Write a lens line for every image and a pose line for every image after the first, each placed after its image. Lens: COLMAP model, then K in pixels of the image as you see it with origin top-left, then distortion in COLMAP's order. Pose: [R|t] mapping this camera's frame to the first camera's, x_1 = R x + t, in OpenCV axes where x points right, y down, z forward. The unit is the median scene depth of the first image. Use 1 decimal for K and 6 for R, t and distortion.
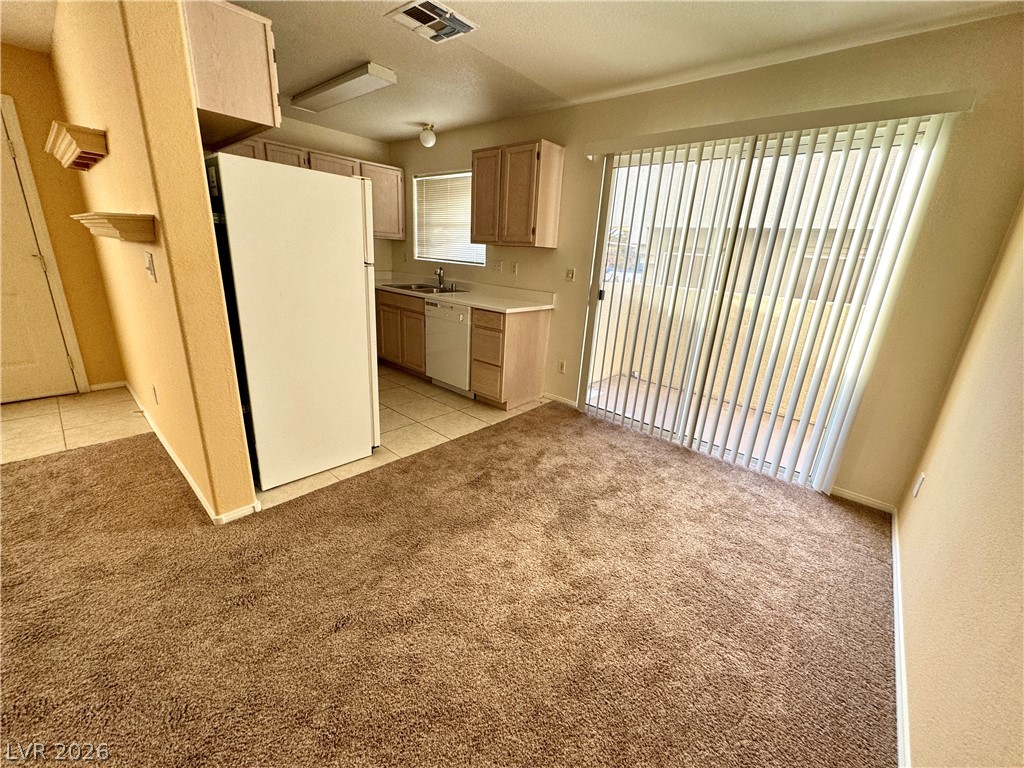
lens RADIAL K [[408.4, 0, 512.0], [0, 408.4, 384.0], [0, 0, 1]] dist [-0.004085, -0.000221]
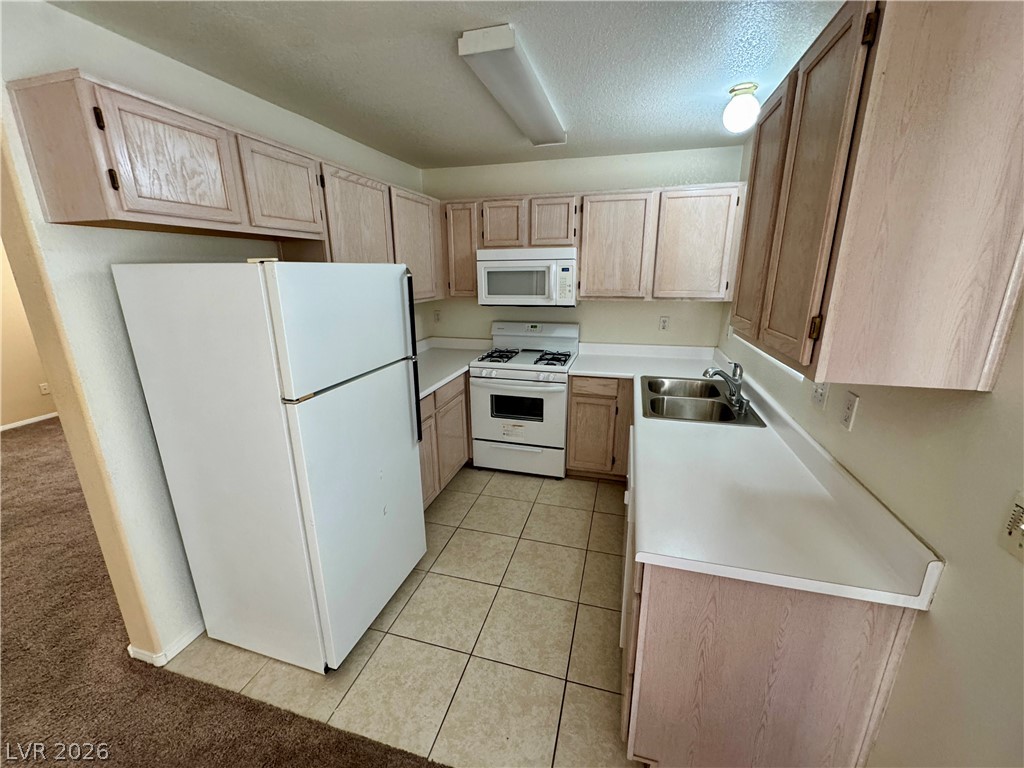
lens RADIAL K [[408.4, 0, 512.0], [0, 408.4, 384.0], [0, 0, 1]] dist [-0.004085, -0.000221]
pose [[0.436433, 0.182745, -0.880983, 0.186660], [-0.241716, 0.966974, 0.080838, -0.280323], [0.866660, 0.177667, 0.466192, 0.637030]]
